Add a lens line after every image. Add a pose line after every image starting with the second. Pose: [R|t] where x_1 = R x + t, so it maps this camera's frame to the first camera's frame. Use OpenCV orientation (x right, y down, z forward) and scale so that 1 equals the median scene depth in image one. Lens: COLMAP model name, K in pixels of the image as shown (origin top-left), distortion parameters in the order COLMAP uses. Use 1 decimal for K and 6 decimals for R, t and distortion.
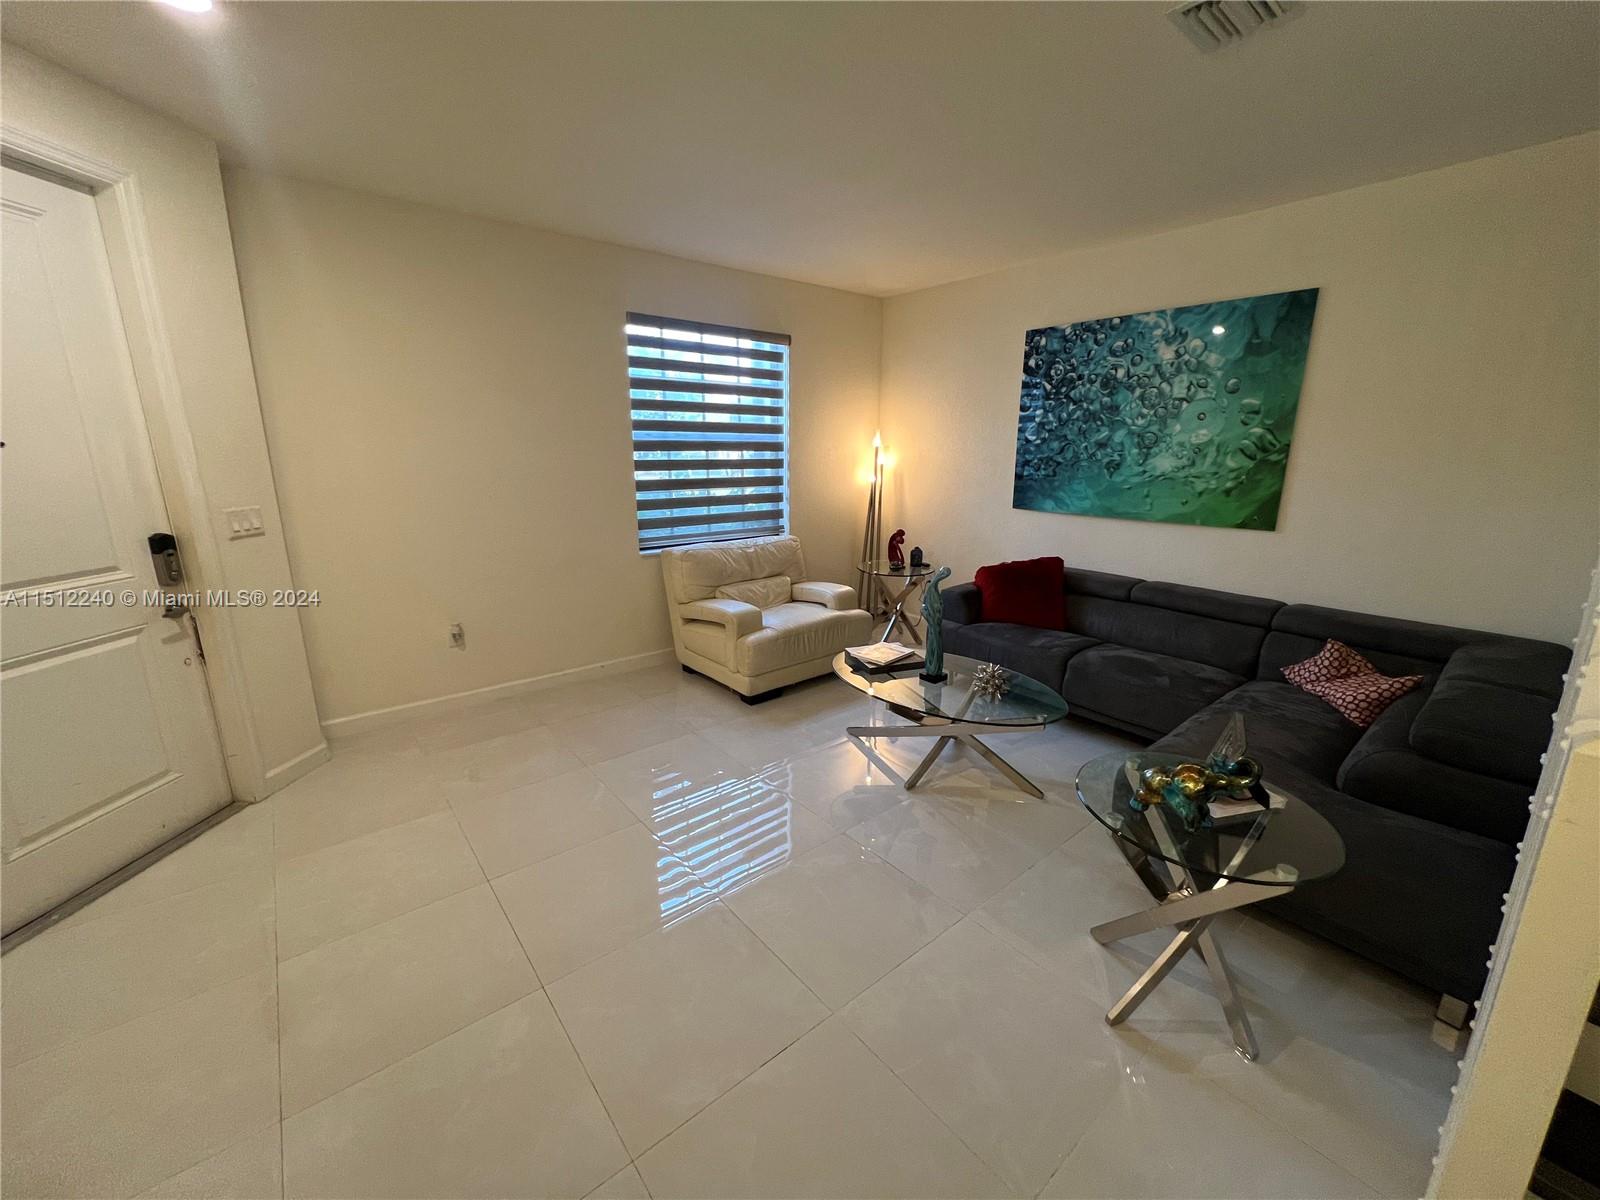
lens RADIAL K [[635.7, 0, 790.5], [0, 635.7, 596.9], [0, 0, 1]] dist [-0.002635, 0.000467]
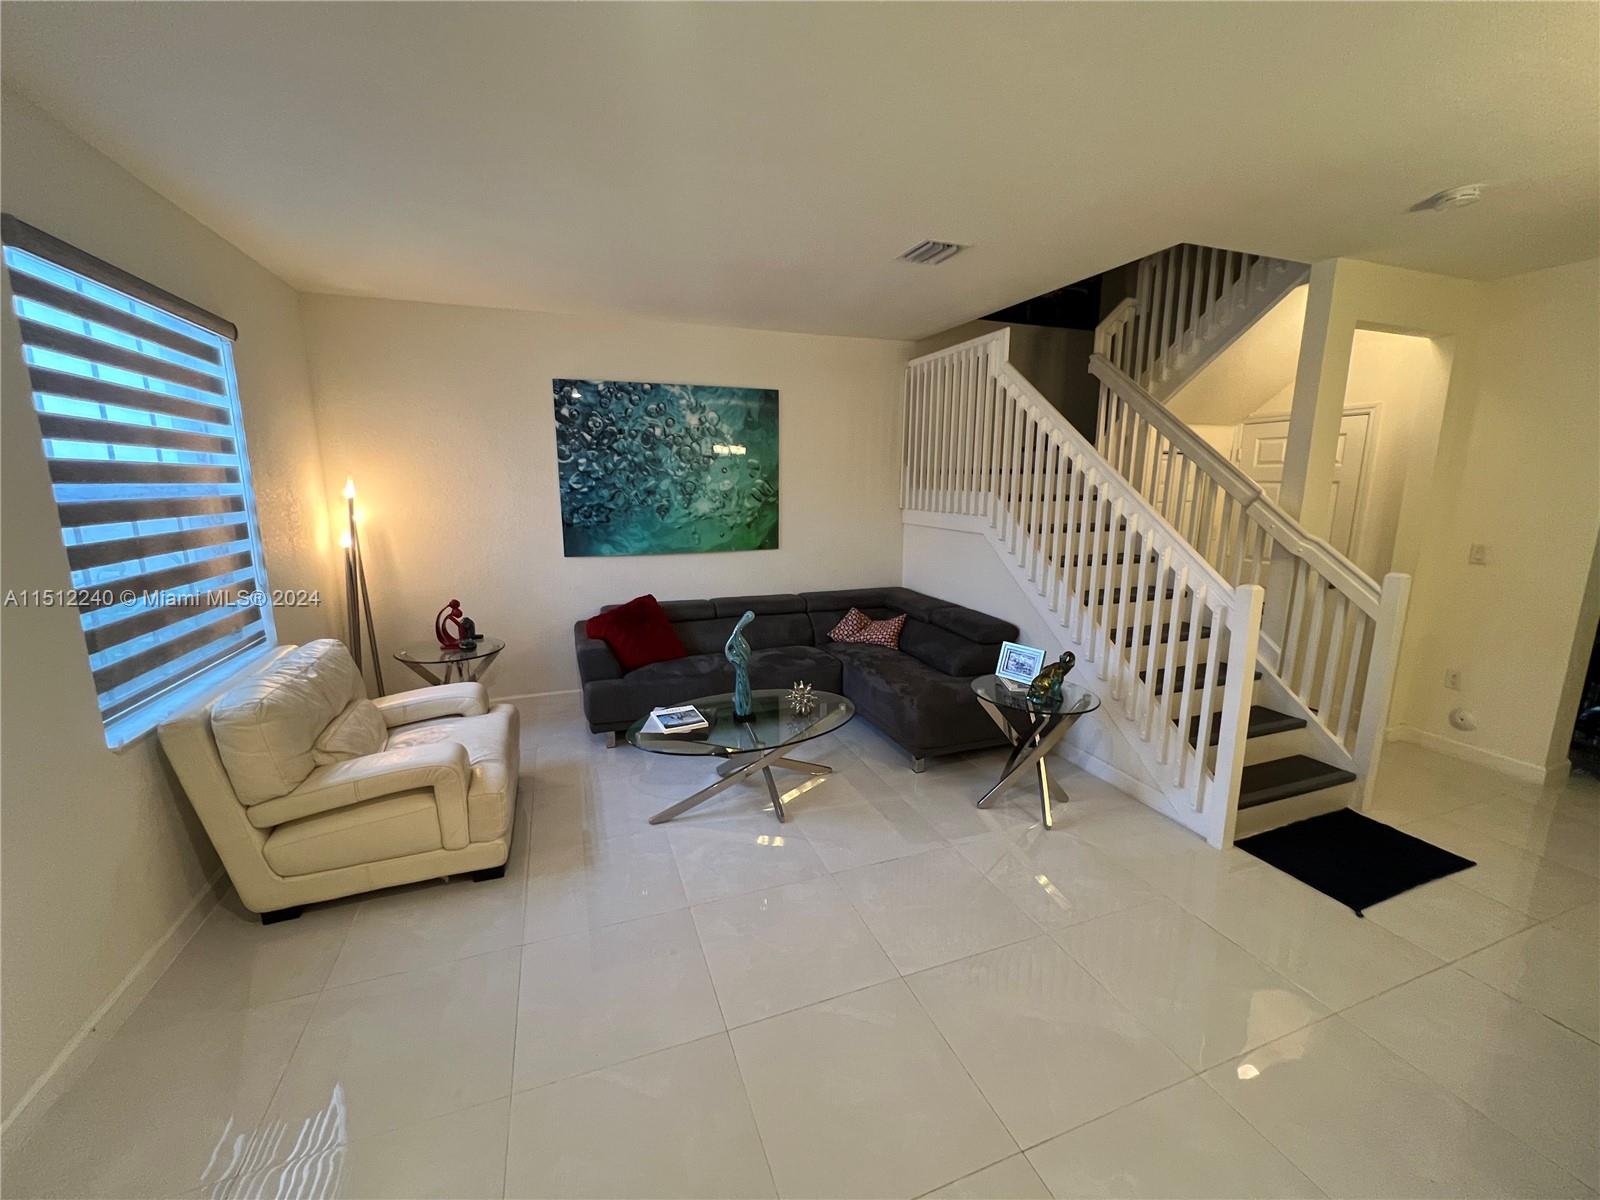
lens RADIAL K [[635.7, 0, 797.9], [0, 635.7, 598.0], [0, 0, 1]] dist [-0.002635, 0.000467]
pose [[0.319553, -0.175645, 0.931147, -0.529473], [0.221831, 0.969230, 0.106700, -0.120480], [-0.921237, 0.172461, 0.348684, 0.398258]]
